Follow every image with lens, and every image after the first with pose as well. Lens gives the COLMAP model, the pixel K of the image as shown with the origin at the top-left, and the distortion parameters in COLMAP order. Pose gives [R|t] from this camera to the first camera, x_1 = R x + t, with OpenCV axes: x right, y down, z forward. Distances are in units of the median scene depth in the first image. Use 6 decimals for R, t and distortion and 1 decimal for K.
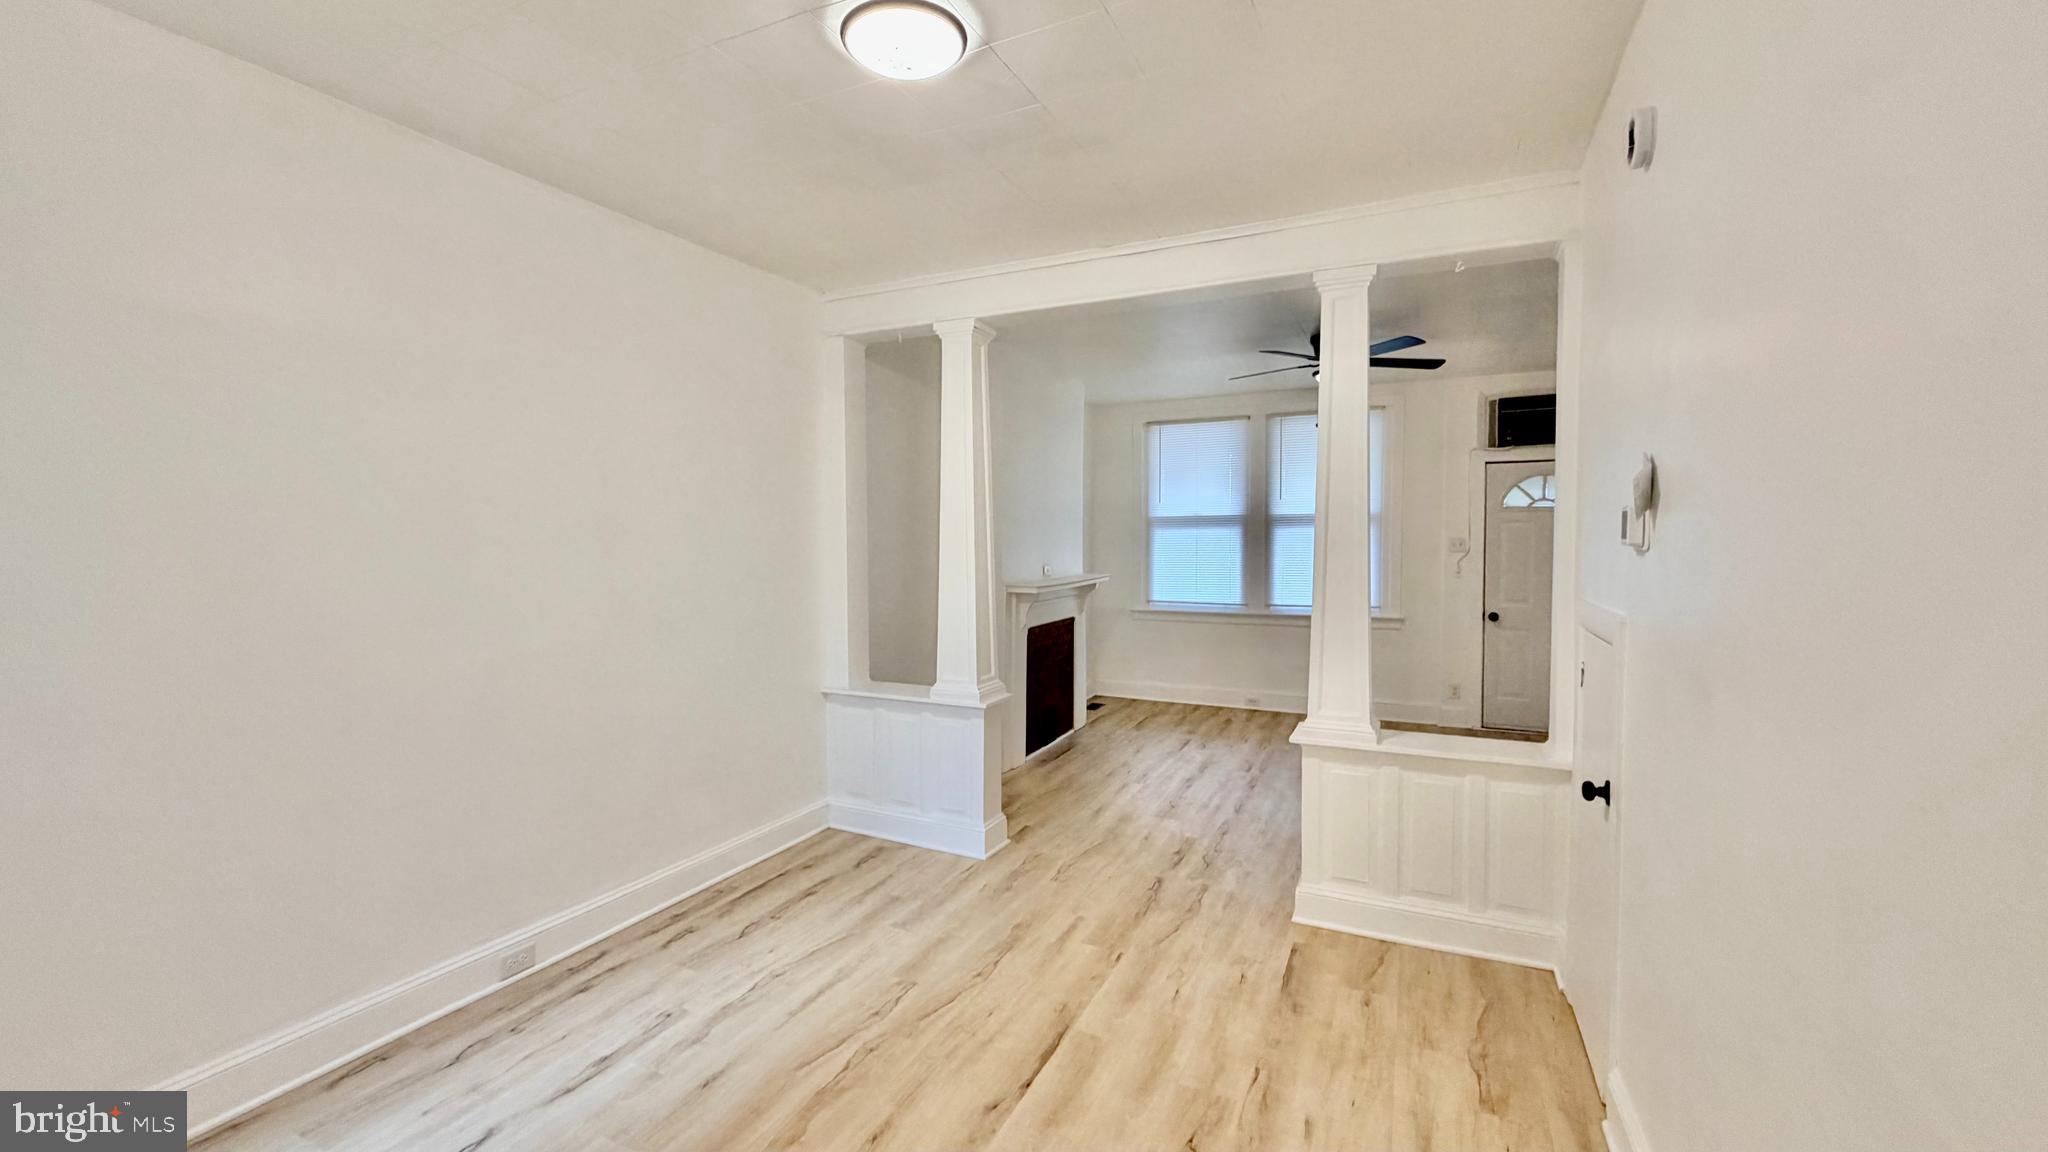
lens RADIAL K [[815.1, 0, 1021.9], [0, 815.1, 578.3], [0, 0, 1]] dist [0.000401, 0.000130]
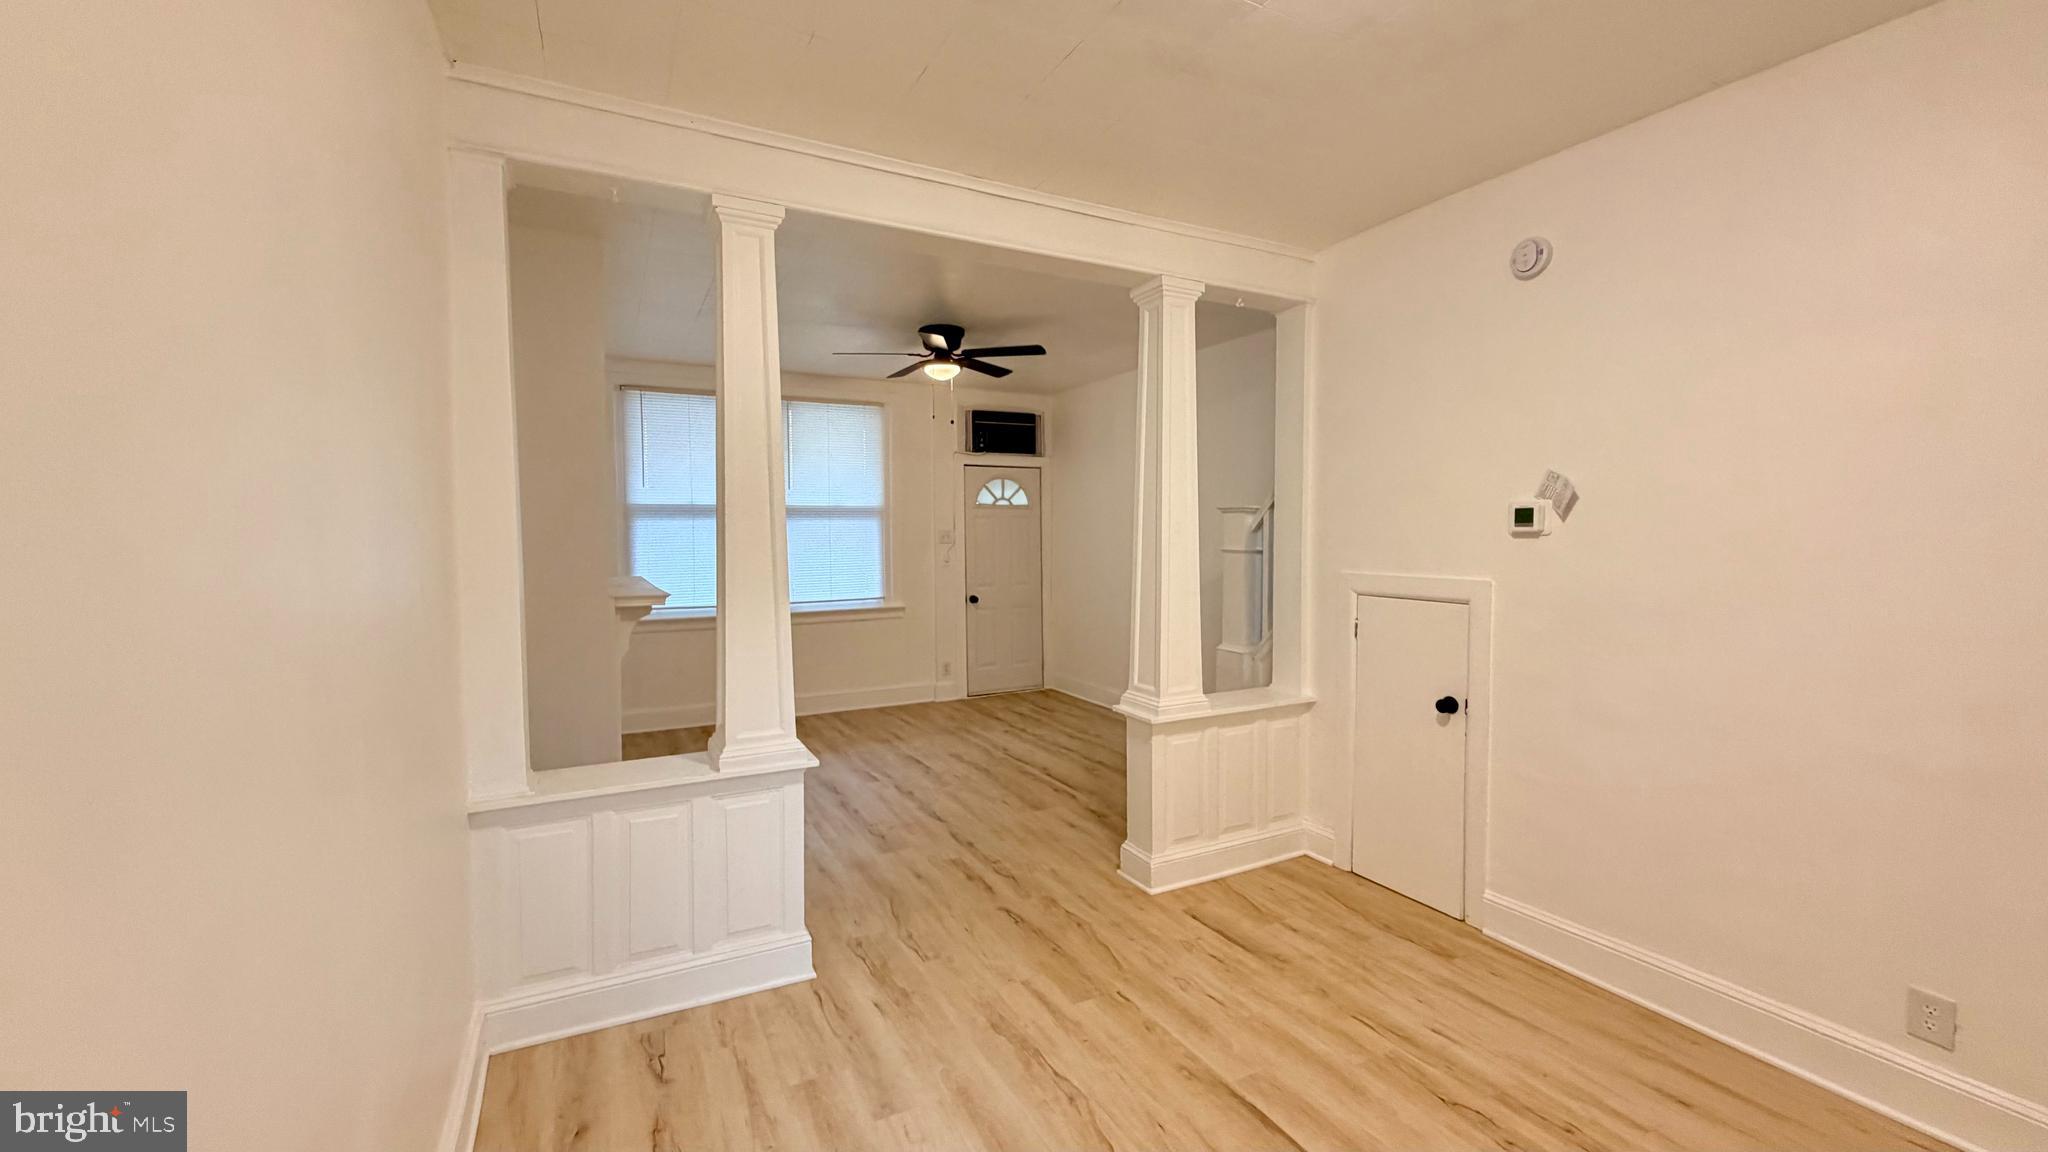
lens RADIAL K [[813.0, 0, 1017.4], [0, 813.0, 573.2], [0, 0, 1]] dist [-0.000929, 0.000507]
pose [[0.599402, -0.040035, 0.799446, -0.568214], [0.041403, 0.998962, 0.018983, -0.016572], [-0.799377, 0.021721, 0.600438, 0.488827]]
